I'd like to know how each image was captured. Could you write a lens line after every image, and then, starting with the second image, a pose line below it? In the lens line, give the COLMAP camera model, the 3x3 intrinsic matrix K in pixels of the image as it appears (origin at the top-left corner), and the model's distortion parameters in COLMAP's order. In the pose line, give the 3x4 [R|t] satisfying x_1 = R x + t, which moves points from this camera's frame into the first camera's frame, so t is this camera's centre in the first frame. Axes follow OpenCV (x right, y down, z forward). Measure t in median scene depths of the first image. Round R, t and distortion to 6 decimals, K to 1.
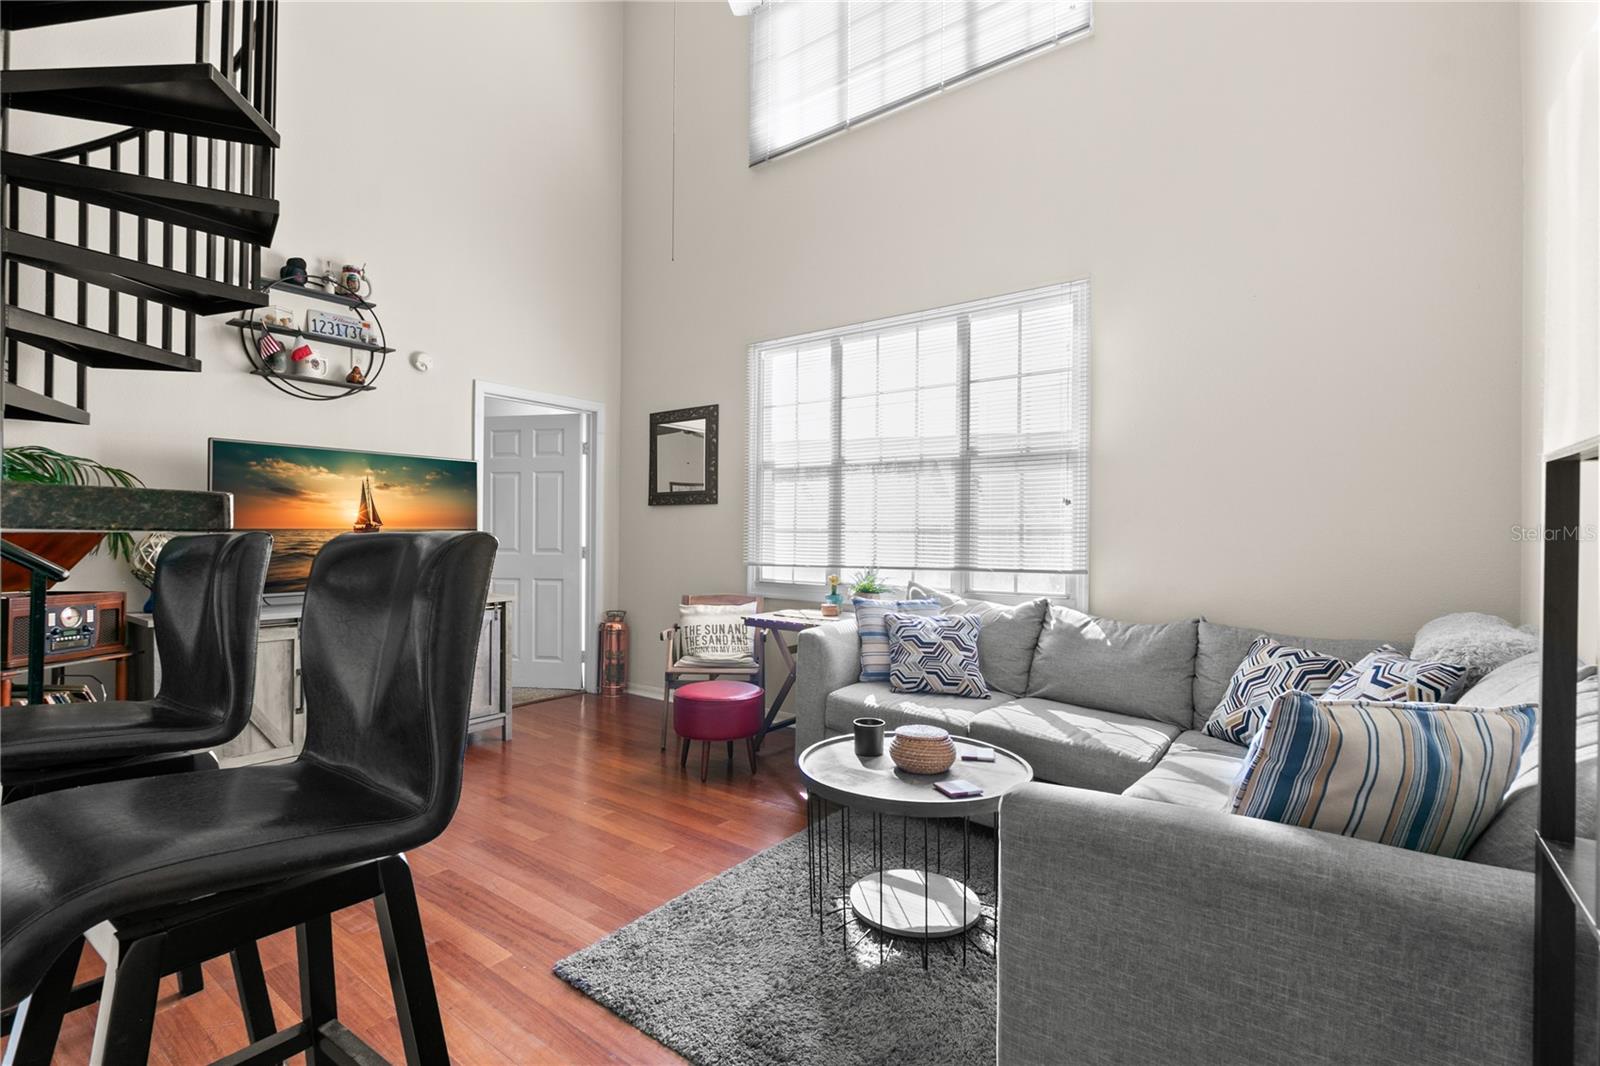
lens RADIAL K [[740.6, 0, 796.8], [0, 740.6, 523.9], [0, 0, 1]] dist [0.013167, -0.004606]
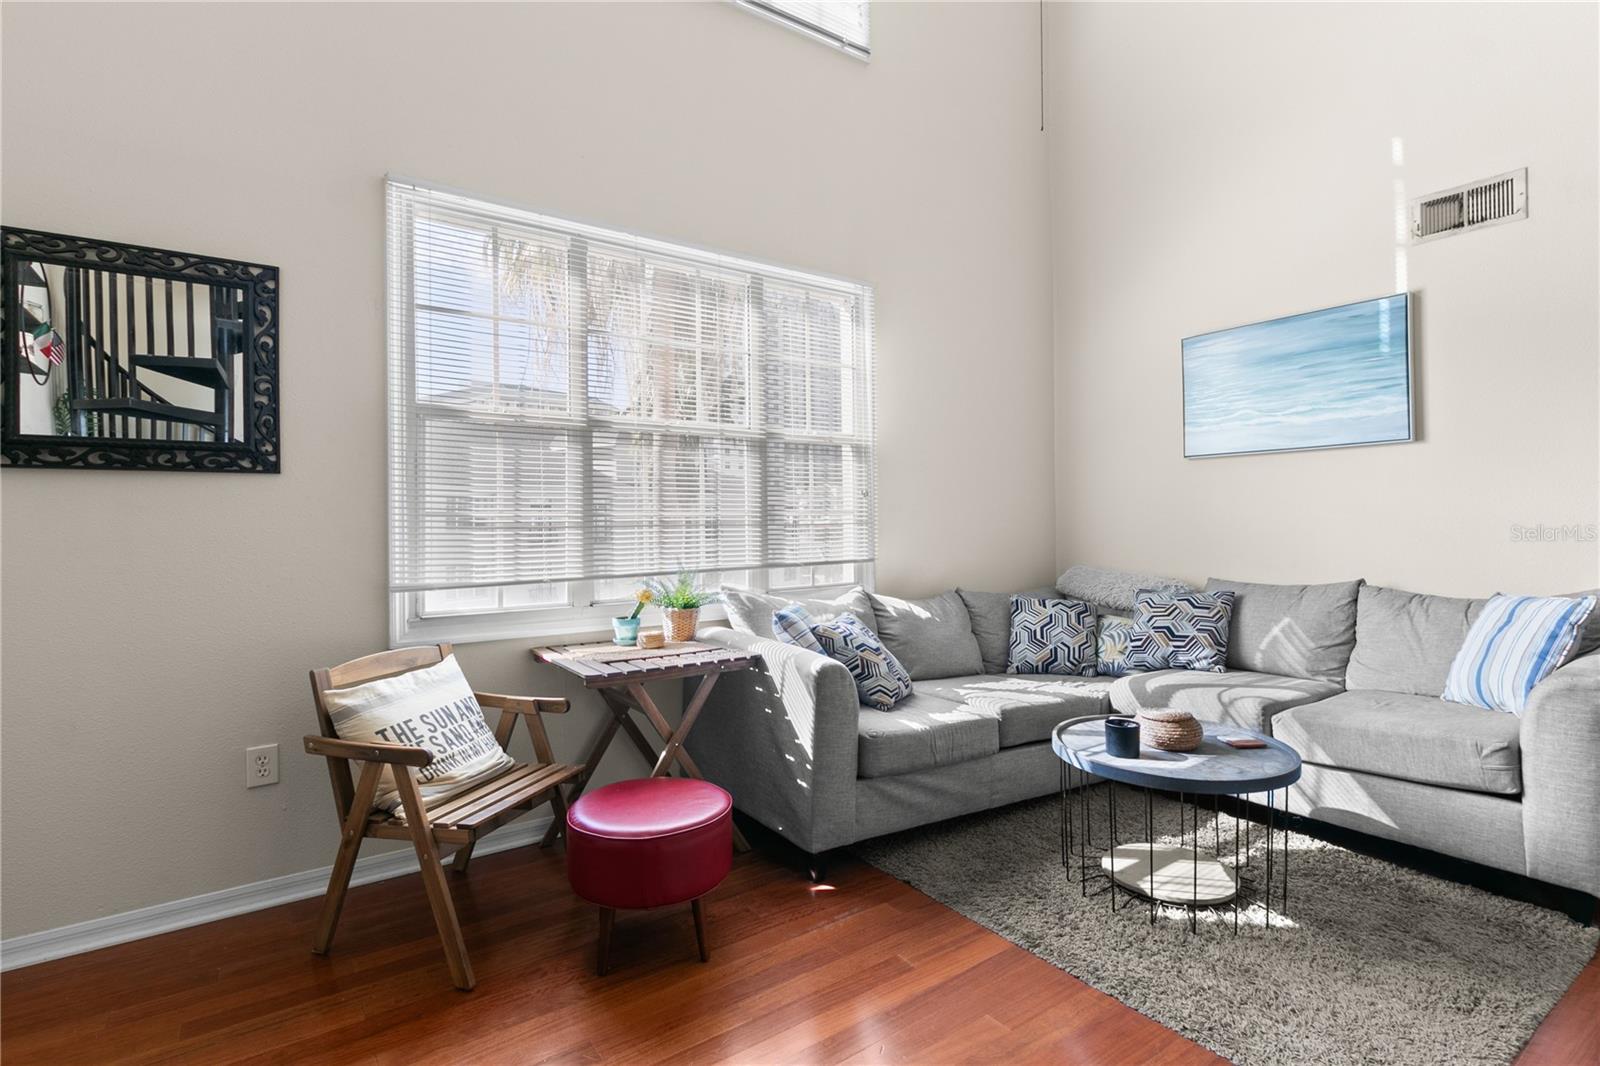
lens RADIAL K [[740.6, 0, 833.7], [0, 740.6, 510.7], [0, 0, 1]] dist [0.013167, -0.004606]
pose [[0.319206, -0.001168, 0.947685, -0.484396], [-0.002837, 0.999994, 0.002188, -0.005365], [-0.947681, -0.003387, 0.319200, 0.539132]]
